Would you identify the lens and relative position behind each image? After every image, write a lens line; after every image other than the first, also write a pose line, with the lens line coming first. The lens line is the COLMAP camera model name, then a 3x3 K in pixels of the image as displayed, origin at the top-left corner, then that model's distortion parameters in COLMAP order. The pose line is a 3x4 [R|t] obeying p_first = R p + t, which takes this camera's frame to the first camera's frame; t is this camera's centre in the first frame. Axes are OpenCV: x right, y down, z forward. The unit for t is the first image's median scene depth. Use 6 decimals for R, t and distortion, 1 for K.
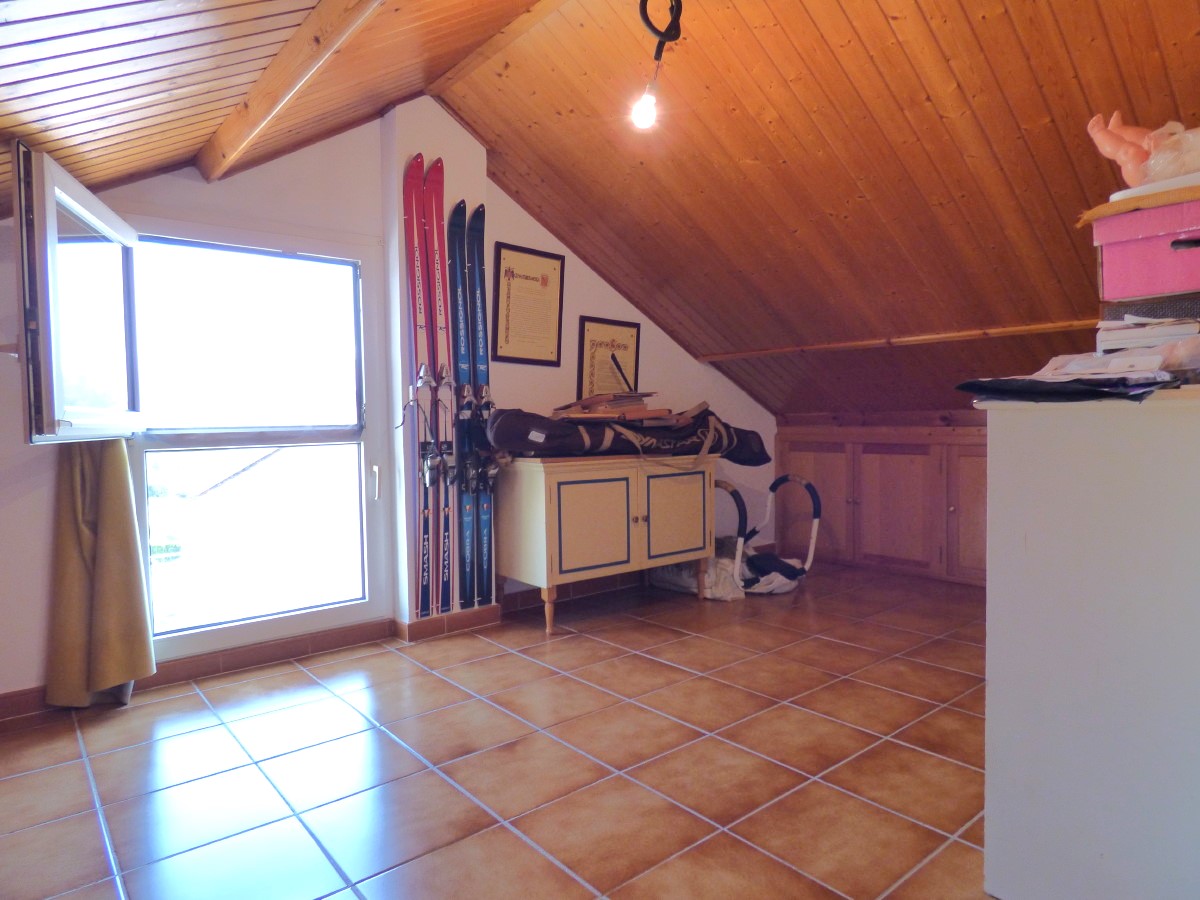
lens RADIAL K [[734.0, 0, 600.0], [0, 734.0, 450.0], [0, 0, 1]] dist [0.006097, -0.002969]
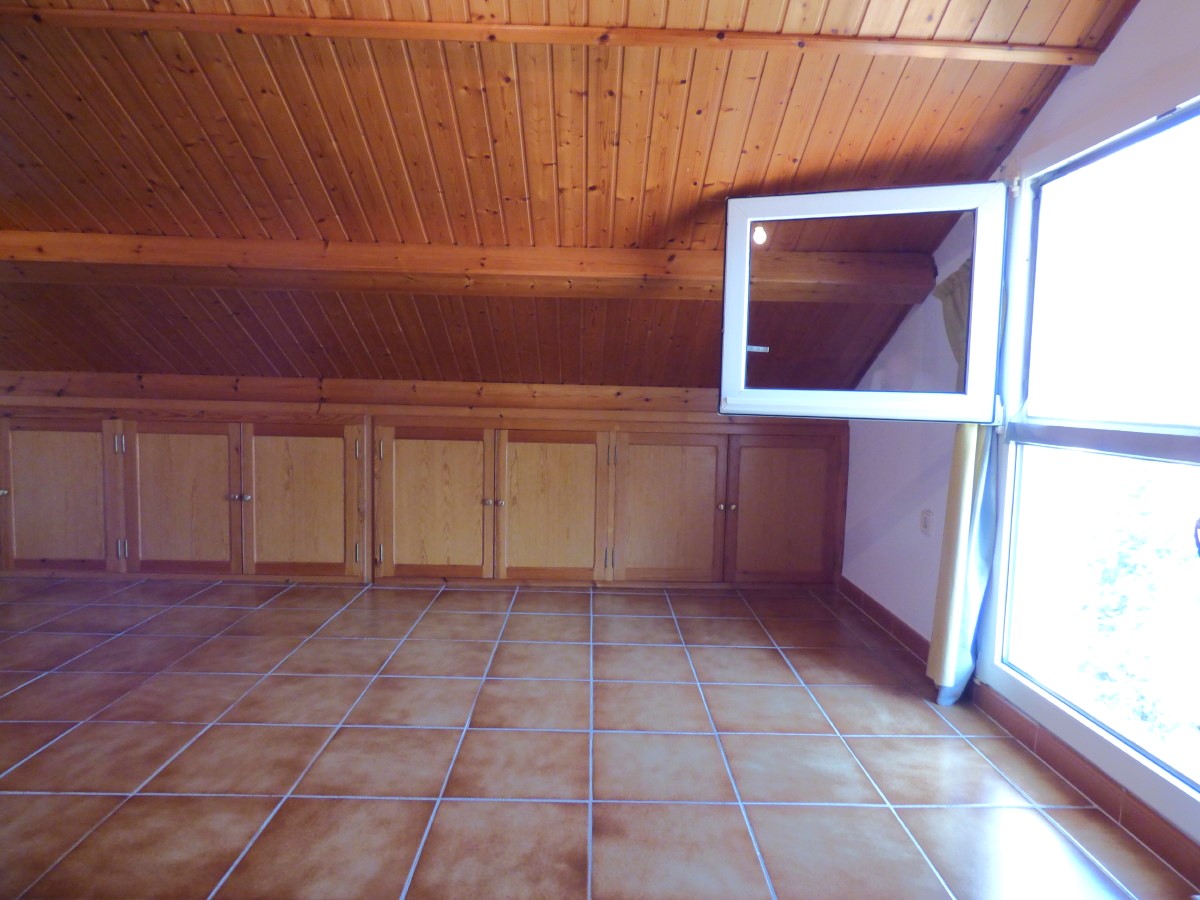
lens RADIAL K [[721.3, 0, 602.5], [0, 721.3, 440.0], [0, 0, 1]] dist [-0.001704, 0.000541]
pose [[-0.623393, 0.057004, -0.779828, 0.247503], [-0.045709, 0.992977, 0.109125, -0.055370], [0.780571, 0.103673, -0.616409, 0.899953]]
